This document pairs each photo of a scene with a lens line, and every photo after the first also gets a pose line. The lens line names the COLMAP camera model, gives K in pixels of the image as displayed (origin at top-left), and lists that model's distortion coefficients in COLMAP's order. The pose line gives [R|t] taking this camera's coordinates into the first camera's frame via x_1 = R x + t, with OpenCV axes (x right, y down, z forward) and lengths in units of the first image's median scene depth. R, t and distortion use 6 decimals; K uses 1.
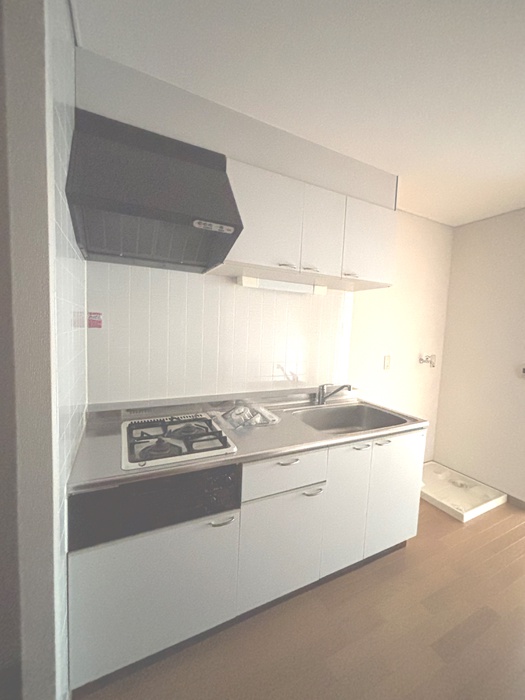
lens RADIAL K [[283.0, 0, 258.6], [0, 283.0, 351.4], [0, 0, 1]] dist [-0.009327, 0.000286]
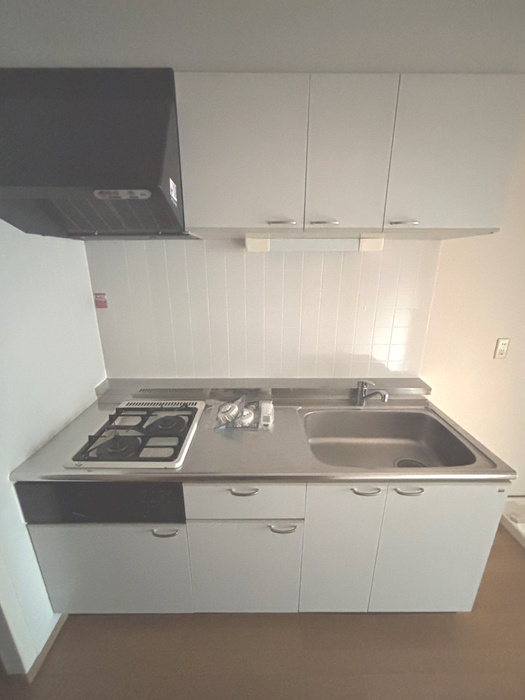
lens RADIAL K [[283.0, 0, 261.3], [0, 283.0, 350.2], [0, 0, 1]] dist [-0.009327, 0.000286]
pose [[0.898762, 0.090289, -0.429039, 0.389643], [-0.000619, 0.978826, 0.204693, -0.143144], [0.438436, -0.183705, 0.879788, 0.324234]]
